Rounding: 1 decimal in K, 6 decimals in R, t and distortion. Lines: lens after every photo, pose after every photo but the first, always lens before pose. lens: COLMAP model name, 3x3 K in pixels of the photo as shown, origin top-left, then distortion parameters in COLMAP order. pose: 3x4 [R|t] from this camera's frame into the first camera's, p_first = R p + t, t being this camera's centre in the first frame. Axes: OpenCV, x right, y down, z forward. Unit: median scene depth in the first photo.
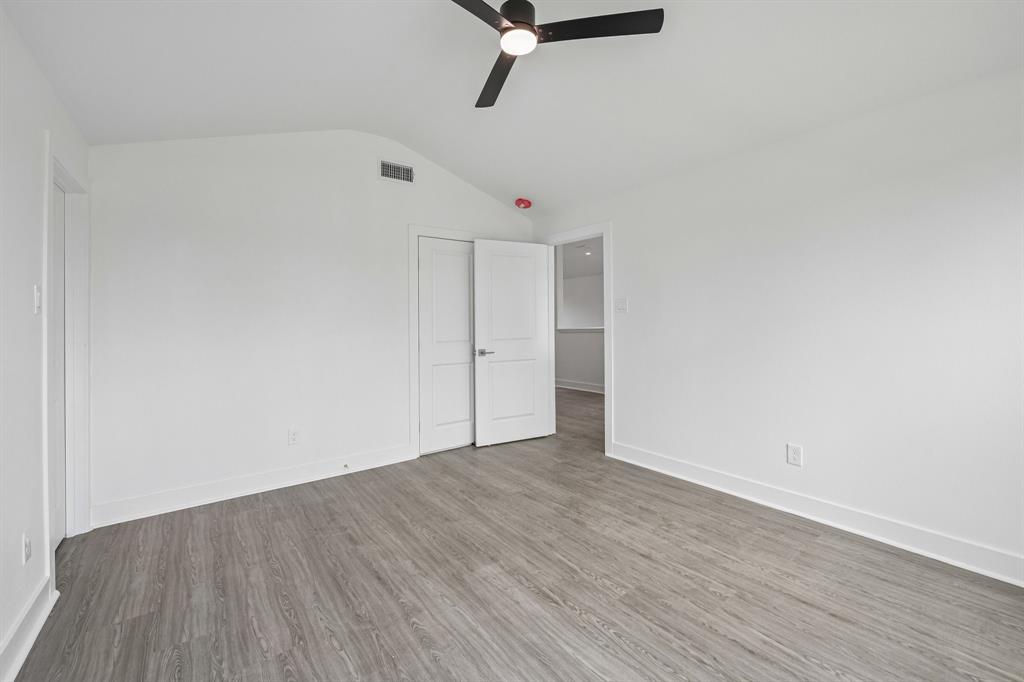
lens RADIAL K [[408.5, 0, 515.4], [0, 408.5, 339.9], [0, 0, 1]] dist [-0.008459, -0.000299]
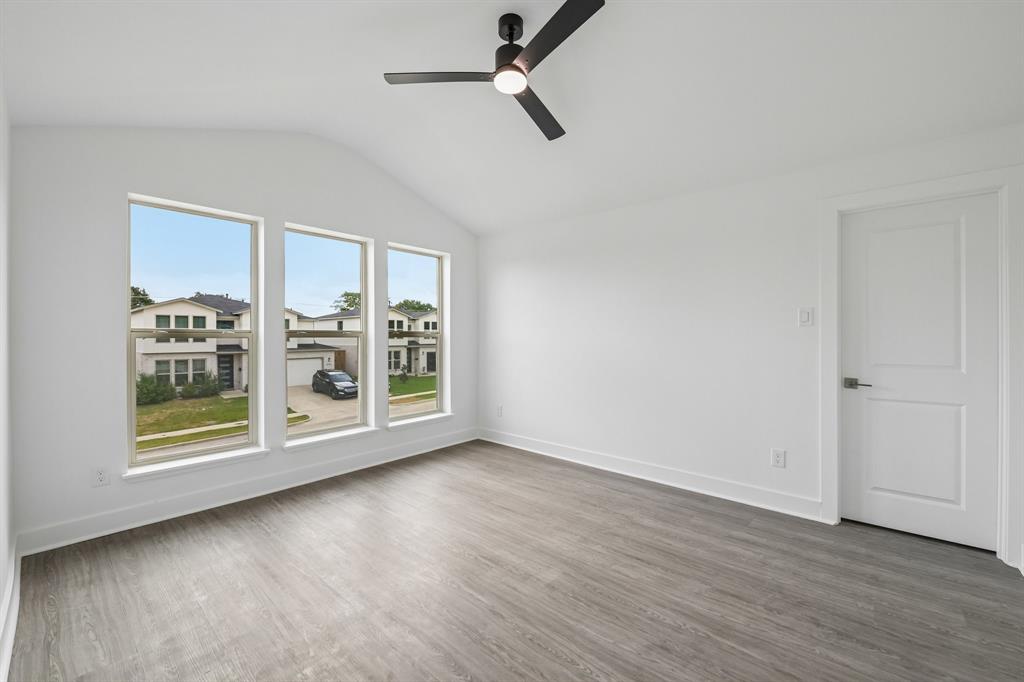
lens RADIAL K [[408.5, 0, 515.4], [0, 408.5, 339.9], [0, 0, 1]] dist [-0.008459, -0.000299]
pose [[-0.975597, 0.010573, -0.219313, 0.238746], [-0.000606, 0.998706, 0.050844, -0.083127], [0.219566, 0.049736, -0.974329, 1.949084]]
